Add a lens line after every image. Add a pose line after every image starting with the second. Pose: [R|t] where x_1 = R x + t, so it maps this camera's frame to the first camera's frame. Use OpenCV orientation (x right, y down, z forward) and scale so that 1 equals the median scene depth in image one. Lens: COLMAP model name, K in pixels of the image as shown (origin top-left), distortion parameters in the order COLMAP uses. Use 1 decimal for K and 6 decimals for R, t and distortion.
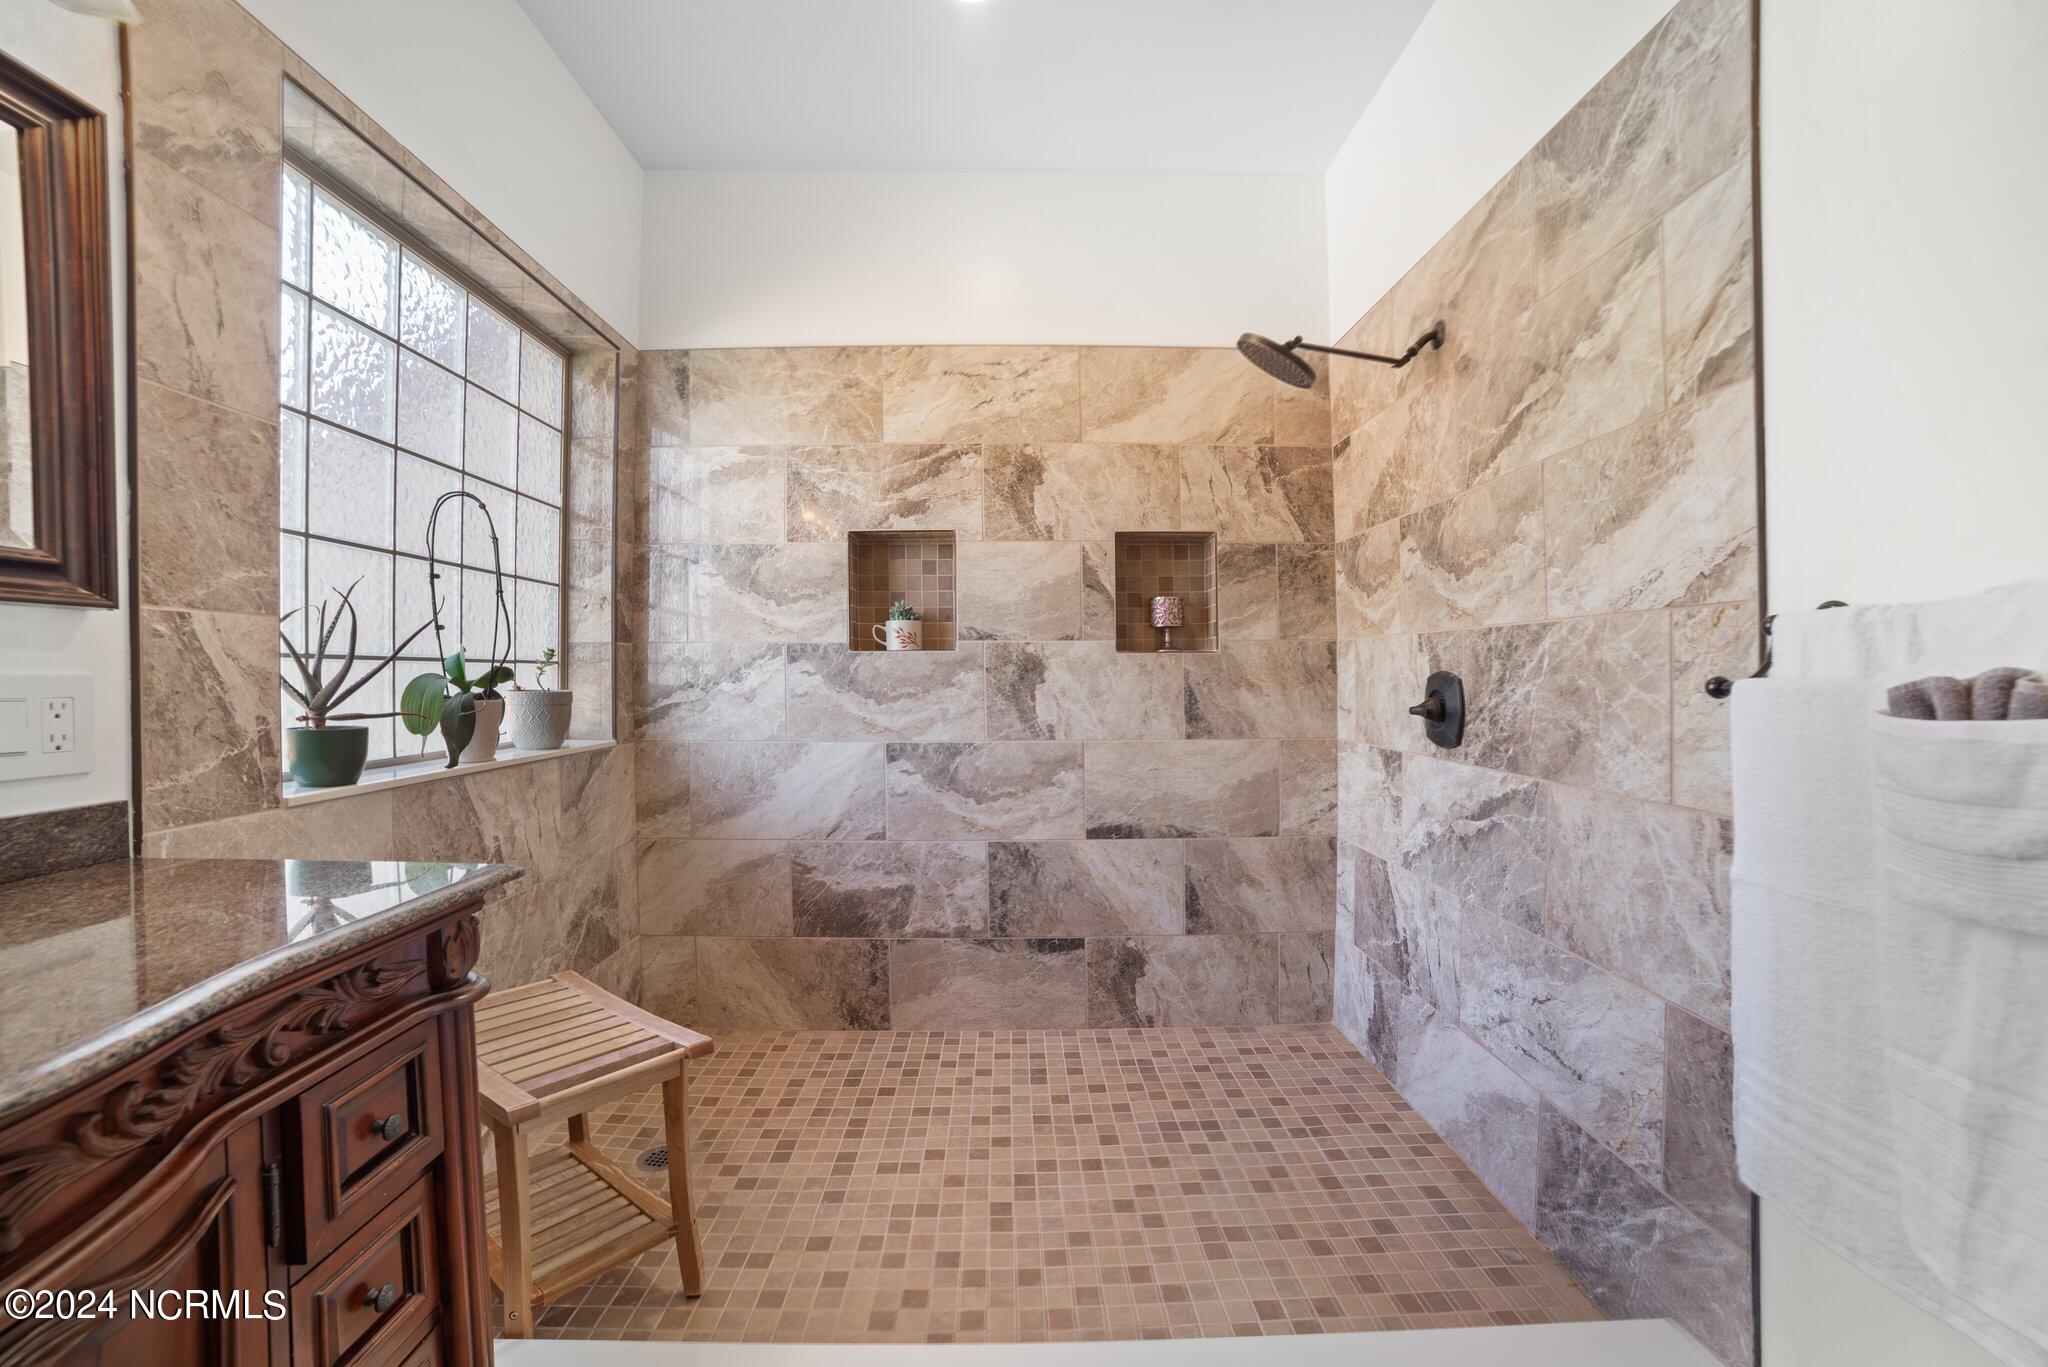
lens RADIAL K [[838.5, 0, 1032.4], [0, 838.5, 689.6], [0, 0, 1]] dist [-0.120216, 0.046980]
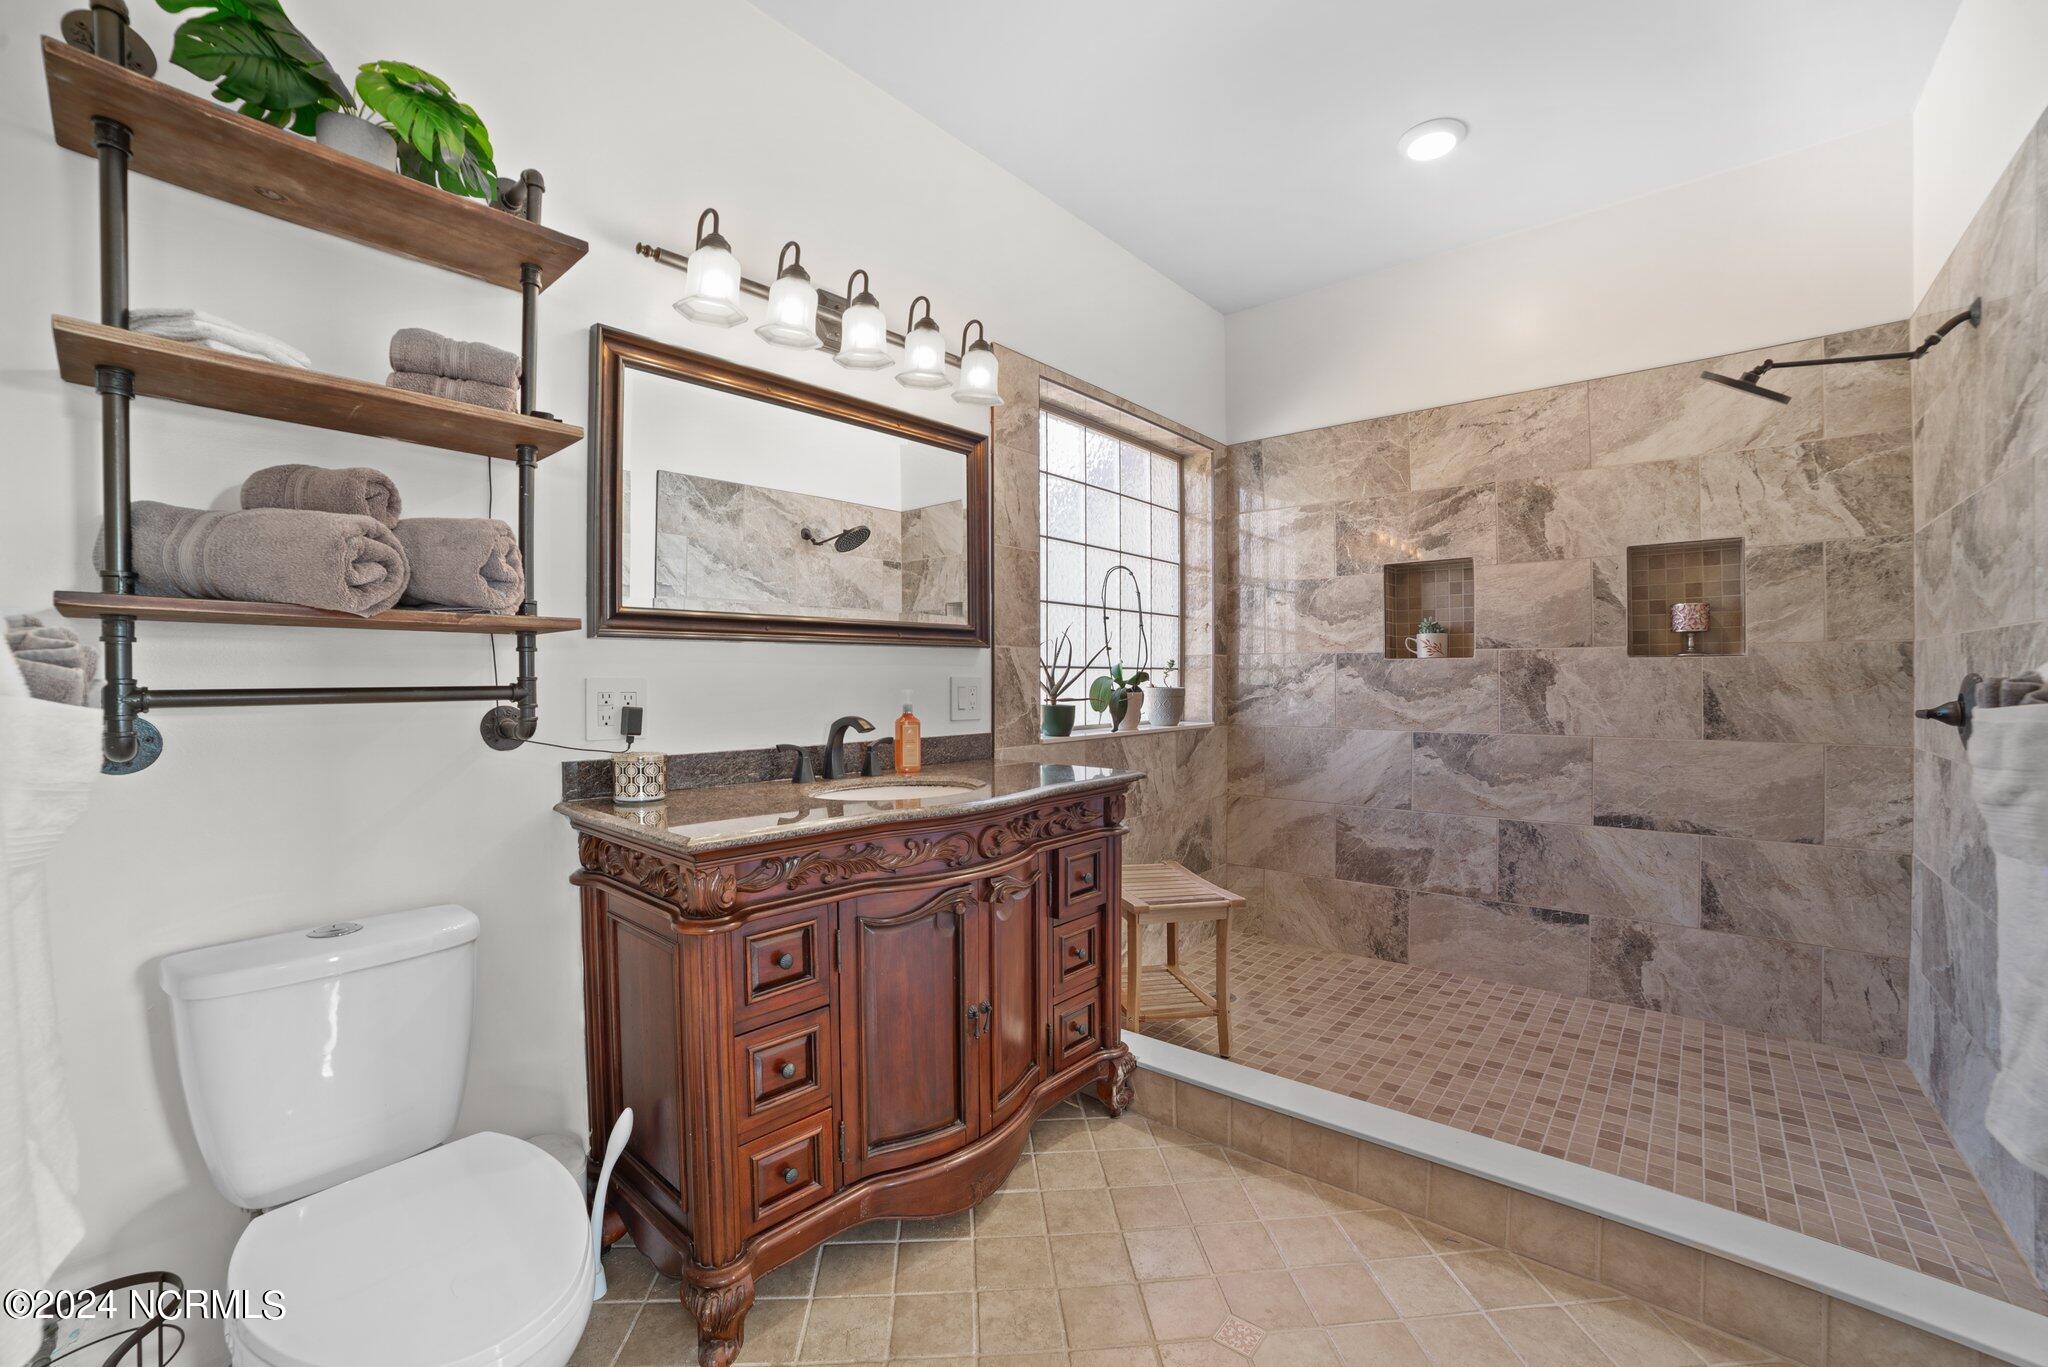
lens RADIAL K [[838.5, 0, 1032.4], [0, 838.5, 689.6], [0, 0, 1]] dist [-0.120216, 0.046980]
pose [[0.748787, 0.008781, -0.662752, 0.211668], [-0.011255, 0.999937, 0.000532, 0.006120], [0.662715, 0.007061, 0.748839, -0.298194]]
